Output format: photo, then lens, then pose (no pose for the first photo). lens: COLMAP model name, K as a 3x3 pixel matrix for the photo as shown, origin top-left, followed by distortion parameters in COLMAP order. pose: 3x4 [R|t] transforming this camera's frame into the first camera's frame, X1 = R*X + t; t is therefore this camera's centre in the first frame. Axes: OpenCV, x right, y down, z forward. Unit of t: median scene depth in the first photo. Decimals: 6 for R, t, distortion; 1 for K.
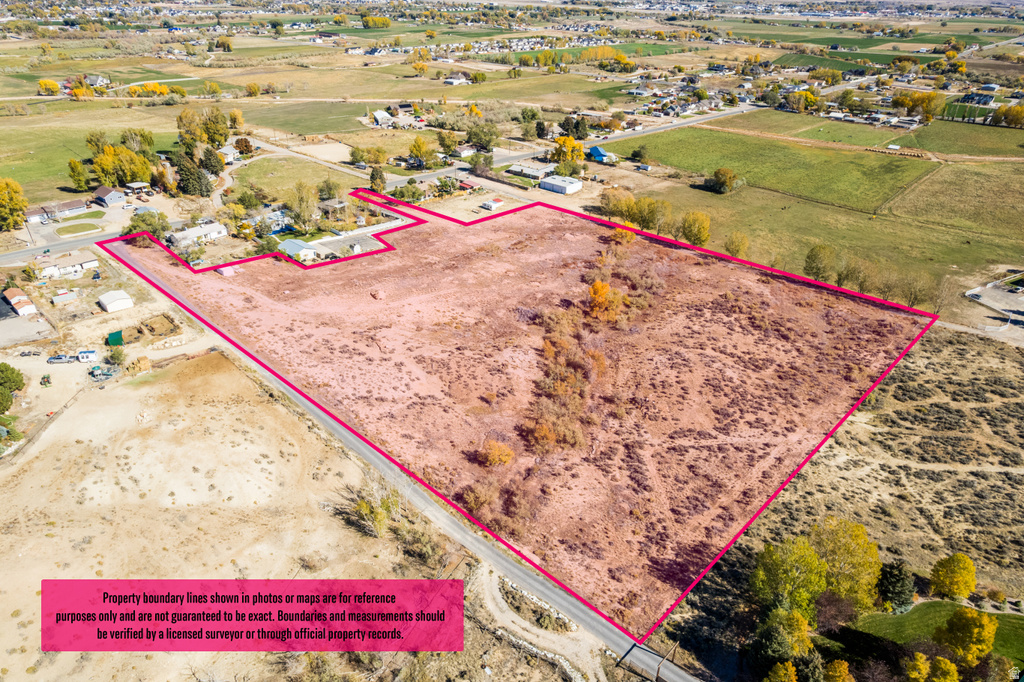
lens RADIAL K [[656.6, 0, 515.0], [0, 656.6, 343.9], [0, 0, 1]] dist [-0.078655, 0.075096]
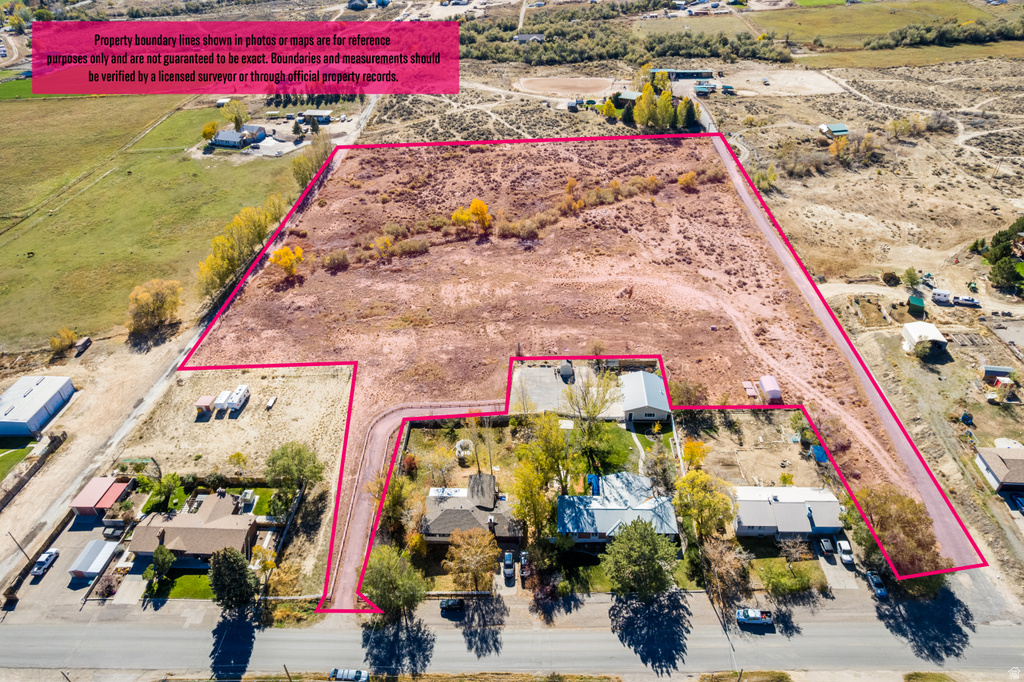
lens RADIAL K [[667.3, 0, 515.5], [0, 667.3, 341.3], [0, 0, 1]] dist [-0.077069, 0.074200]
pose [[-0.642680, -0.429843, 0.634191, -0.743689], [0.399835, 0.517928, 0.756229, -0.812901], [-0.653525, 0.739585, -0.160996, 1.344295]]
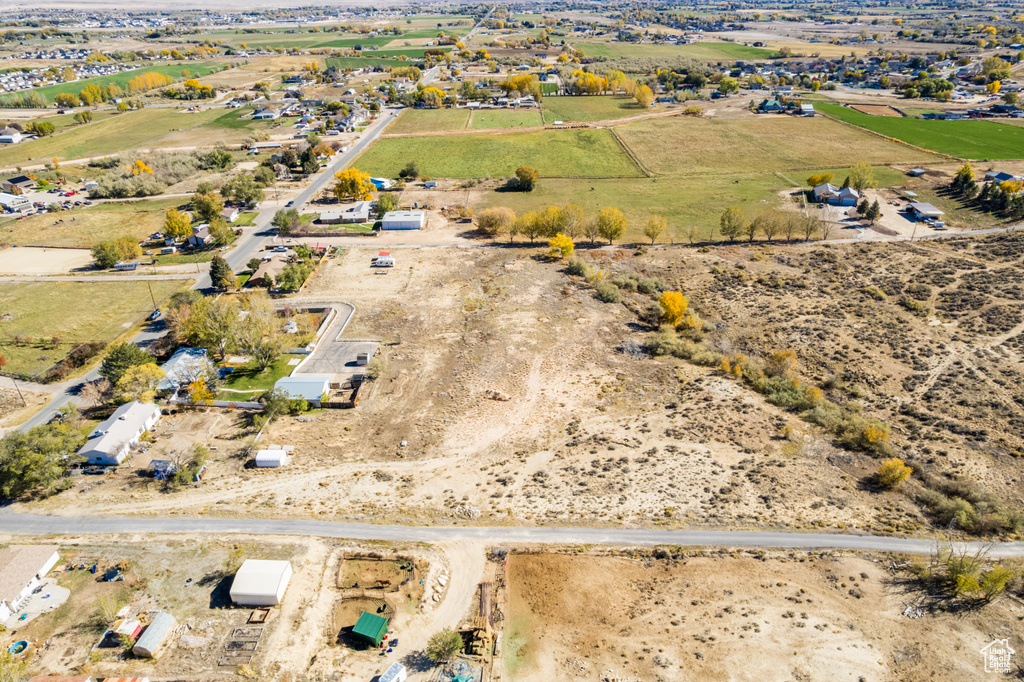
lens RADIAL K [[656.6, 0, 515.0], [0, 656.6, 343.9], [0, 0, 1]] dist [-0.078655, 0.075096]
pose [[0.735614, -0.350153, 0.579883, -0.649112], [0.356271, 0.928068, 0.108448, -0.217421], [-0.576144, 0.126820, 0.807449, 0.366840]]
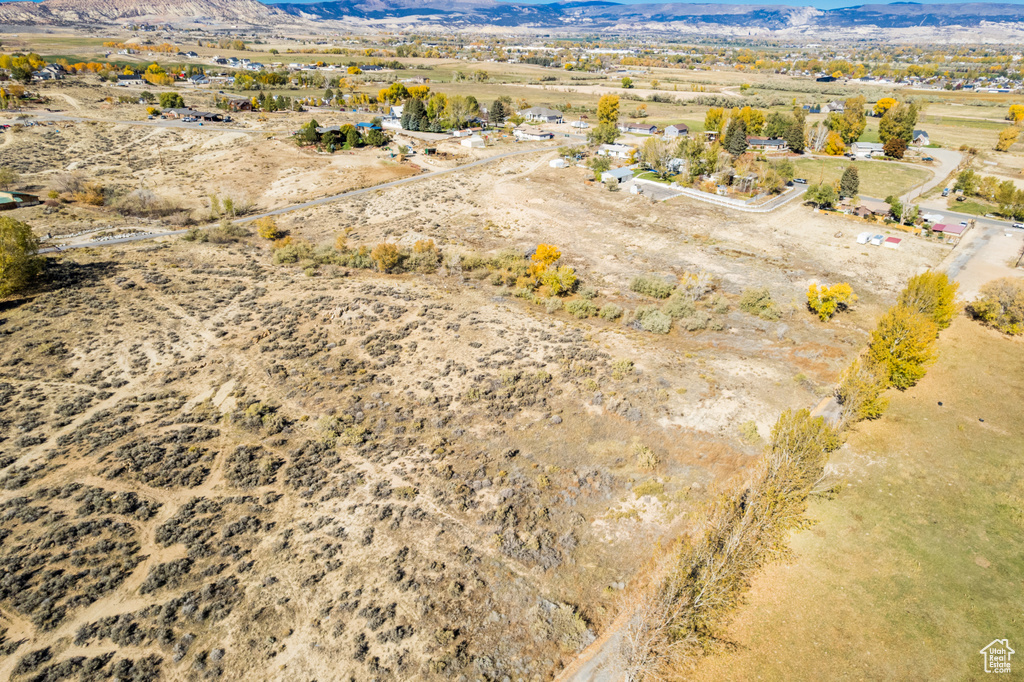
lens RADIAL K [[665.9, 0, 512.0], [0, 665.9, 341.0], [0, 0, 1]] dist [-0.077515, 0.074589]
pose [[0.022565, 0.415646, -0.909246, 0.913350], [-0.506682, 0.788777, 0.348001, -0.262719], [0.861838, 0.452846, 0.228399, 0.855077]]
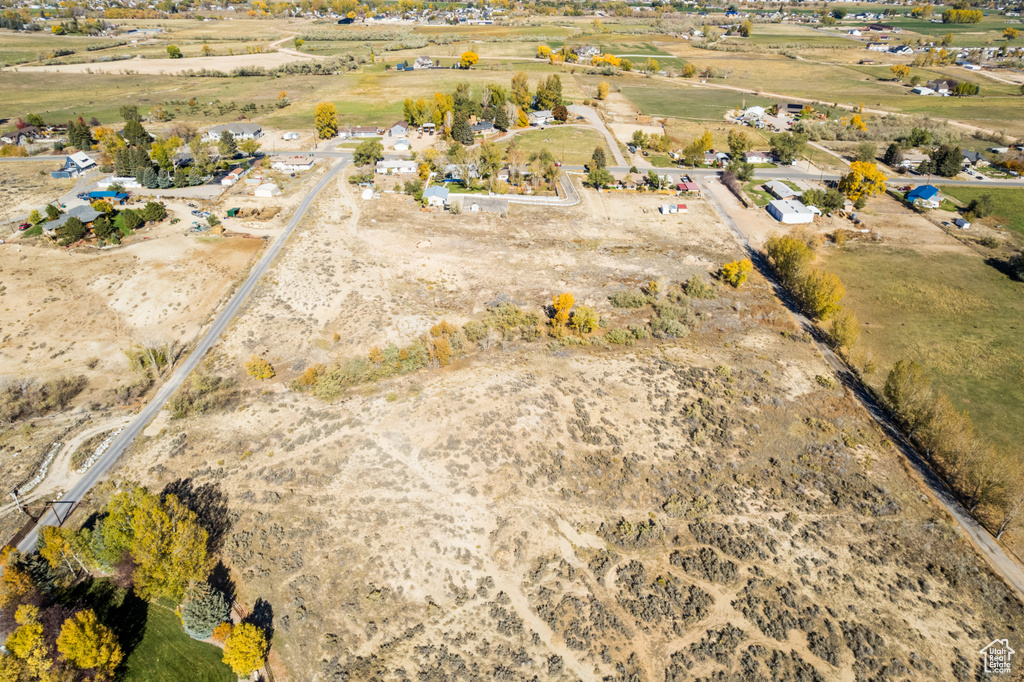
lens RADIAL K [[673.2, 0, 514.9], [0, 673.2, 342.1], [0, 0, 1]] dist [-0.079971, 0.078773]
pose [[0.685525, 0.356244, -0.634937, 0.706874], [-0.354831, 0.925002, 0.135890, -0.136321], [0.635728, 0.132139, 0.760519, 0.268011]]
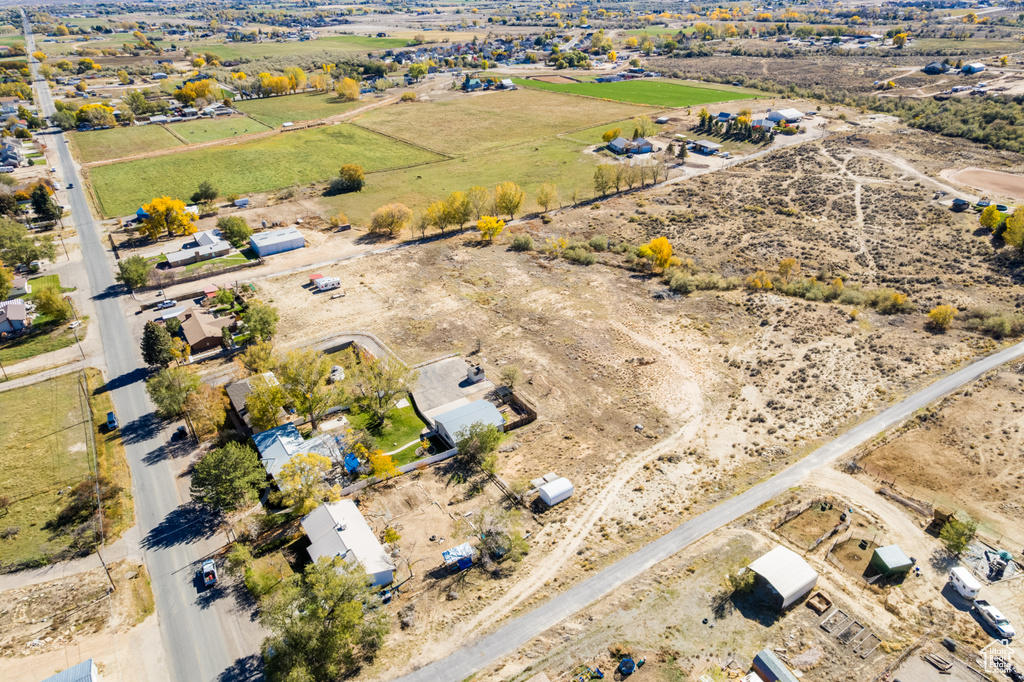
lens RADIAL K [[656.6, 0, 515.0], [0, 656.6, 343.9], [0, 0, 1]] dist [-0.078655, 0.075096]
pose [[0.230867, -0.497910, 0.835934, -0.912014], [0.499792, 0.797821, 0.337177, -0.441362], [-0.834810, 0.339950, 0.433043, 0.815992]]
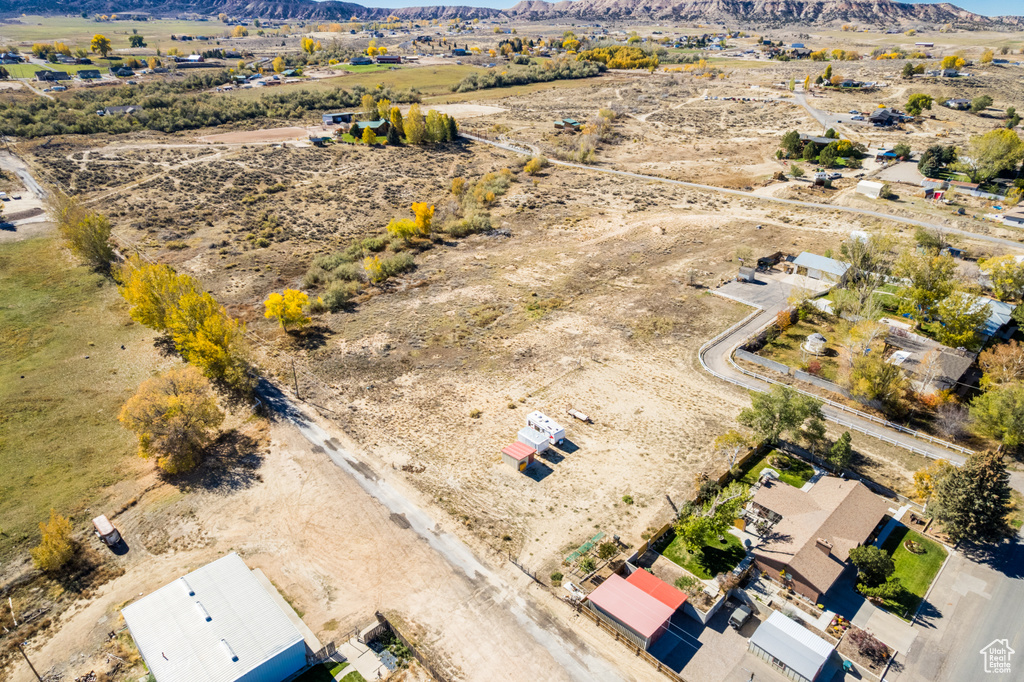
lens RADIAL K [[656.6, 0, 515.0], [0, 656.6, 343.9], [0, 0, 1]] dist [-0.078655, 0.075096]
pose [[-0.998135, -0.045953, 0.040183, -0.053013], [0.008390, 0.548755, 0.835941, -0.783822], [-0.060465, 0.834719, -0.547347, 1.712892]]
